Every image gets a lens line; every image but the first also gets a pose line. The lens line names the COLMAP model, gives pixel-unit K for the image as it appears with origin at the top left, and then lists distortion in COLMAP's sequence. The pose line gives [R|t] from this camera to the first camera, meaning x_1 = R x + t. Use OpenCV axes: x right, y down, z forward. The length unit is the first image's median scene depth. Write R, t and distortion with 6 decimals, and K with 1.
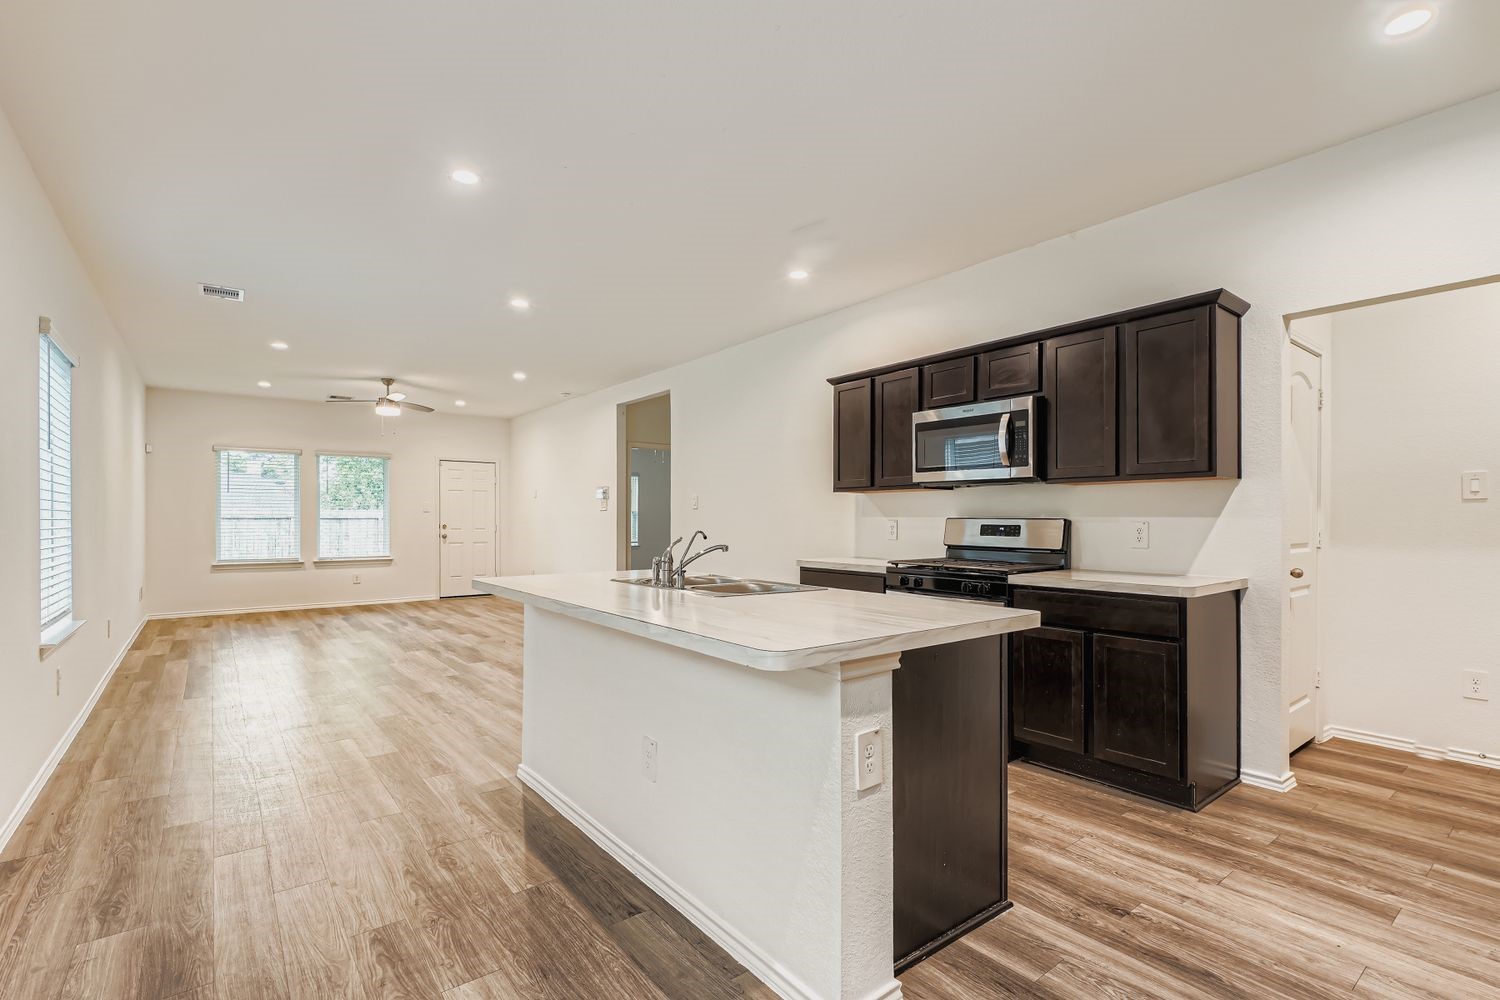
lens RADIAL K [[693.3, 0, 745.8], [0, 693.3, 514.3], [0, 0, 1]] dist [0.001124, 0.002107]
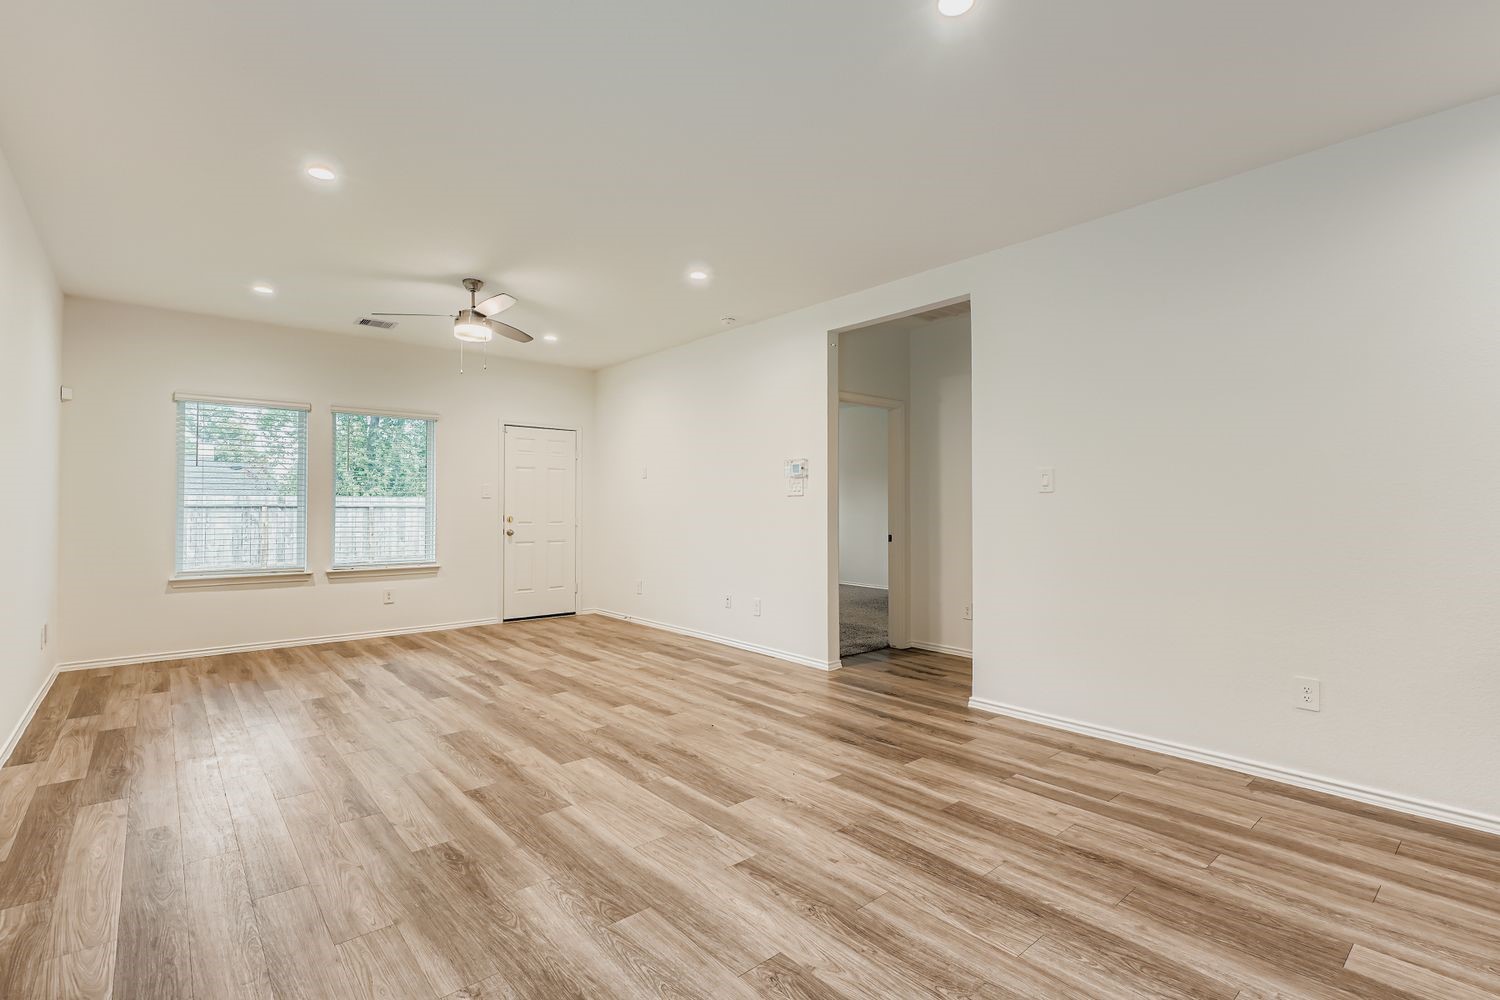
lens RADIAL K [[693.3, 0, 747.6], [0, 693.3, 490.2], [0, 0, 1]] dist [0.001124, 0.002107]
pose [[0.998746, 0.002166, 0.050012, -0.262619], [-0.001181, 0.999805, -0.019708, 0.002292], [-0.050045, 0.019624, 0.998554, 0.325736]]
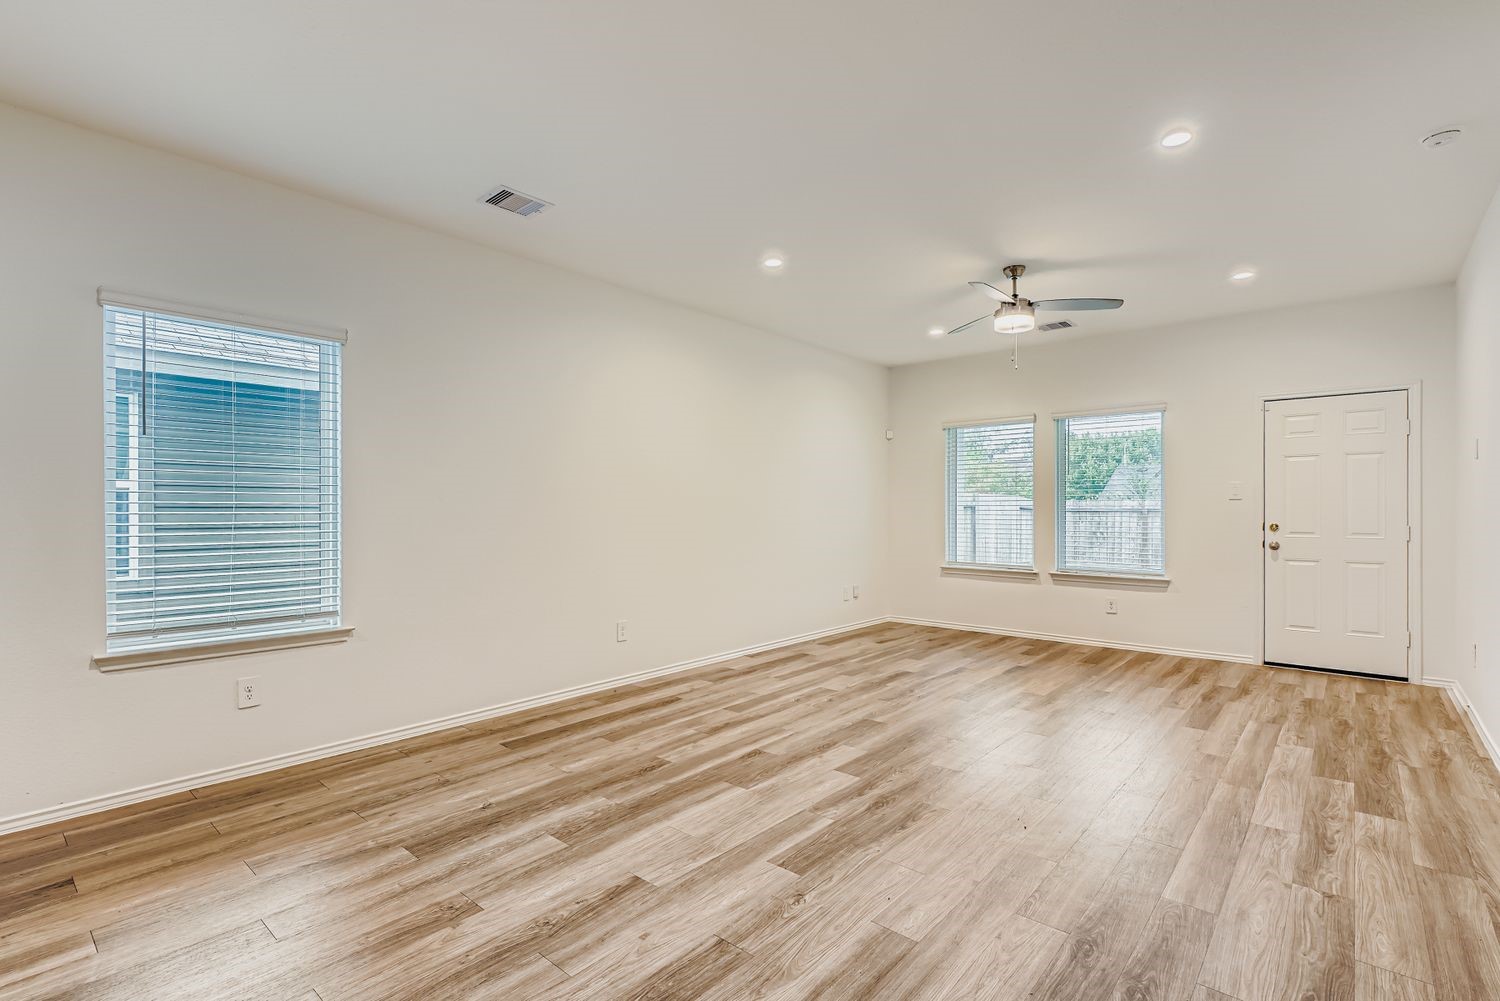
lens RADIAL K [[693.3, 0, 732.9], [0, 693.3, 521.2], [0, 0, 1]] dist [0.001124, 0.002107]
pose [[0.184386, 0.015903, -0.982725, 0.003908], [0.005865, 0.999833, 0.017281, 0.001709], [0.982836, -0.008950, 0.184262, 0.578027]]
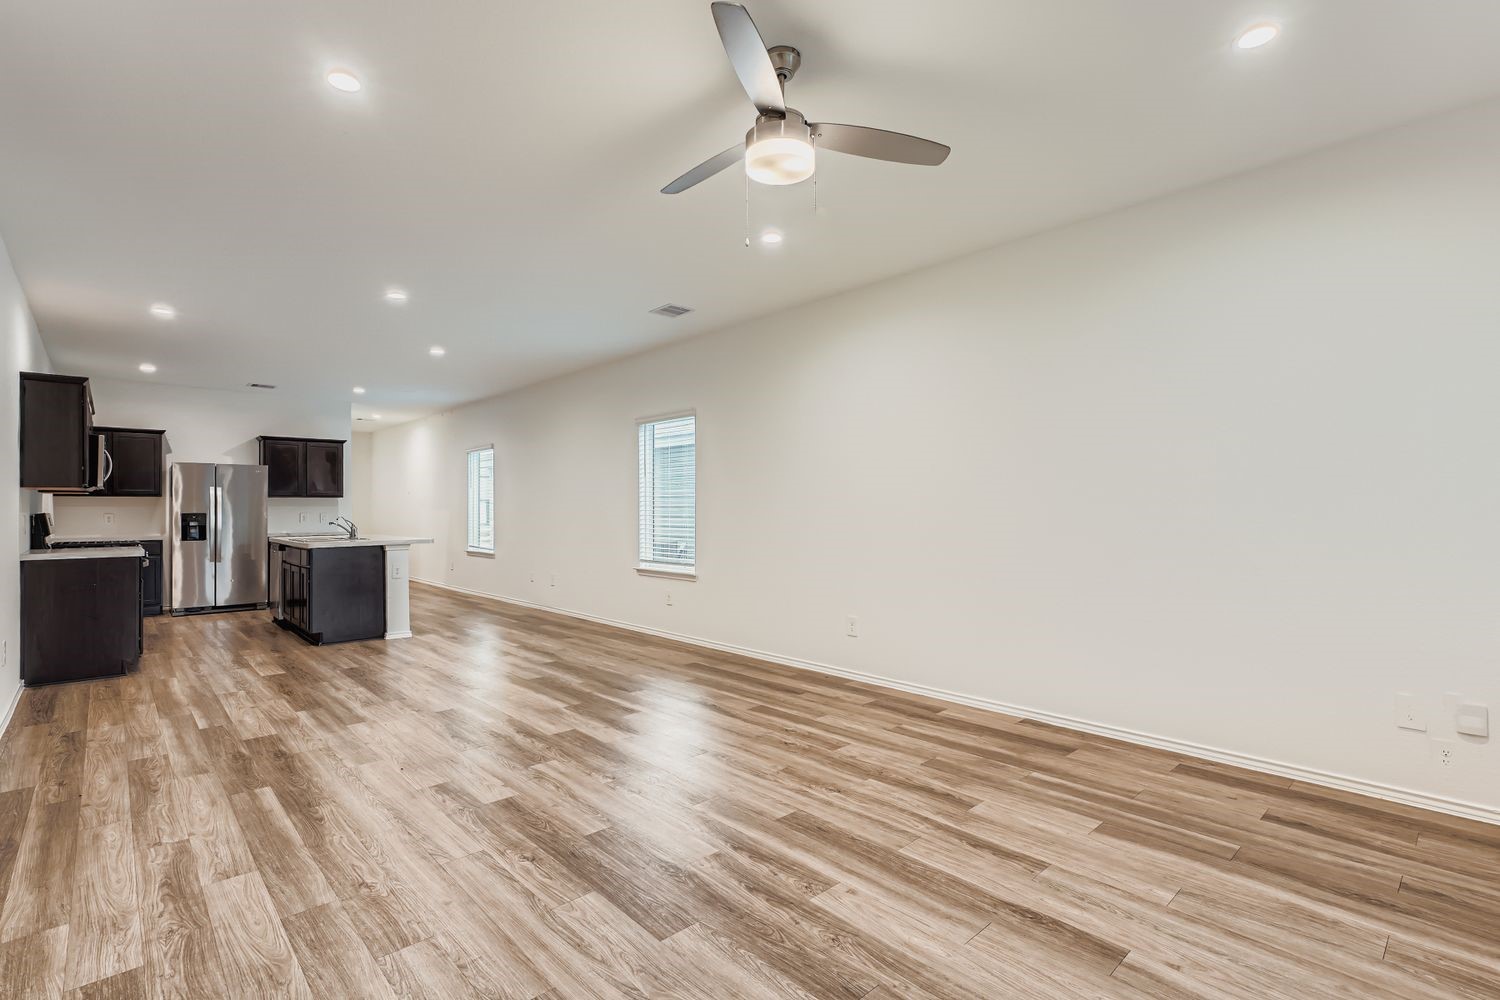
lens RADIAL K [[693.3, 0, 751.8], [0, 693.3, 495.9], [0, 0, 1]] dist [0.001124, 0.002107]
pose [[-0.995516, 0.003379, -0.094534, -0.410566], [0.005609, 0.999712, -0.023340, 0.005262], [0.094428, -0.023766, -0.995248, 1.135615]]
